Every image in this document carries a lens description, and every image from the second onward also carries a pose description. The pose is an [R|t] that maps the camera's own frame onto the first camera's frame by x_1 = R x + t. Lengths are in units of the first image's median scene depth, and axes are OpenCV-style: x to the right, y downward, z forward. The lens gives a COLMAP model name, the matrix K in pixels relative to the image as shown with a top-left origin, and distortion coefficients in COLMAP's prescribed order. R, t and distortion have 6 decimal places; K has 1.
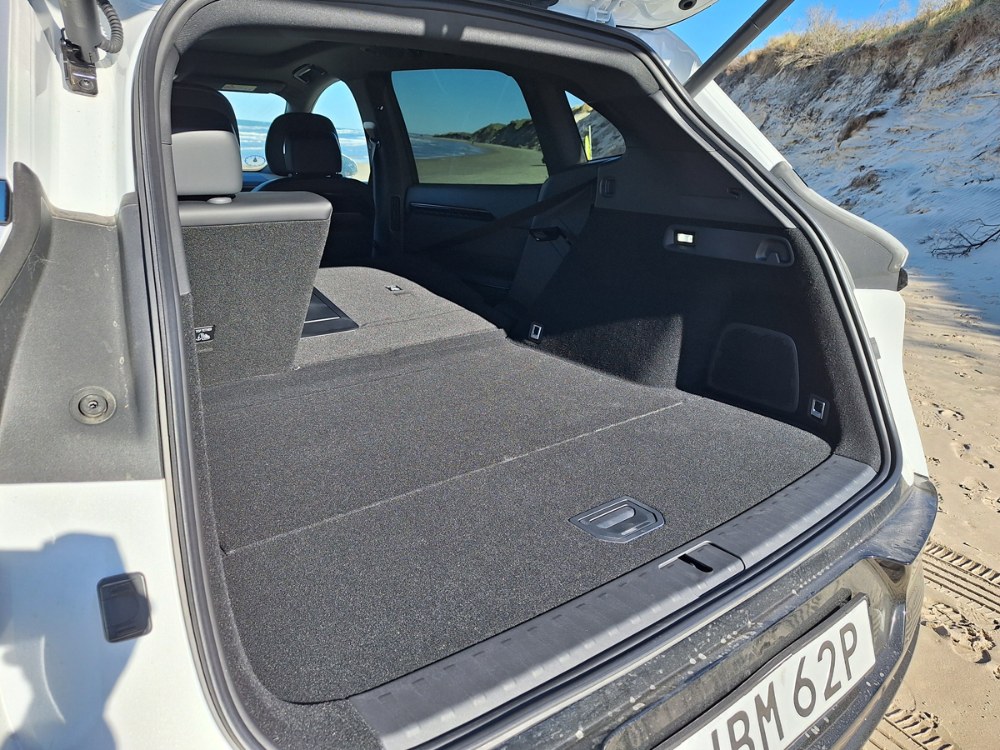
lens RADIAL K [[679.5, 0, 500.0], [0, 679.5, 375.0], [0, 0, 1]] dist [0.092462, -0.129774]
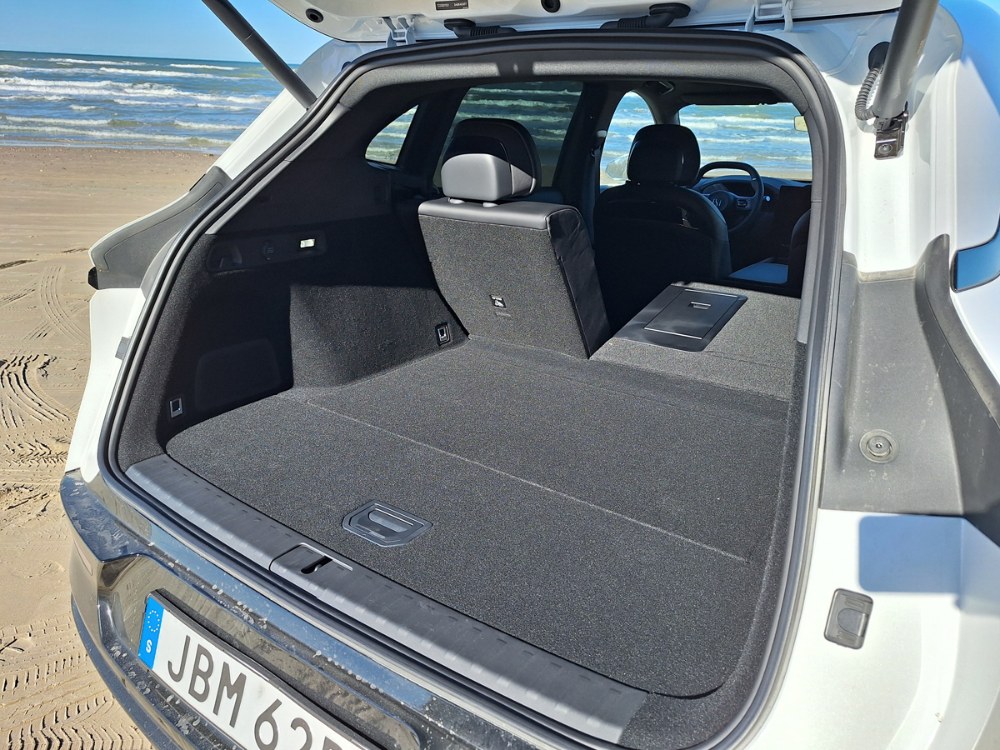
lens RADIAL K [[679.5, 0, 500.0], [0, 679.5, 375.0], [0, 0, 1]] dist [0.092462, -0.129774]
pose [[0.286246, 0.314848, -0.904950, 1.133284], [-0.326087, 0.920103, 0.216975, -0.295467], [0.900961, 0.232984, 0.366043, 0.727845]]
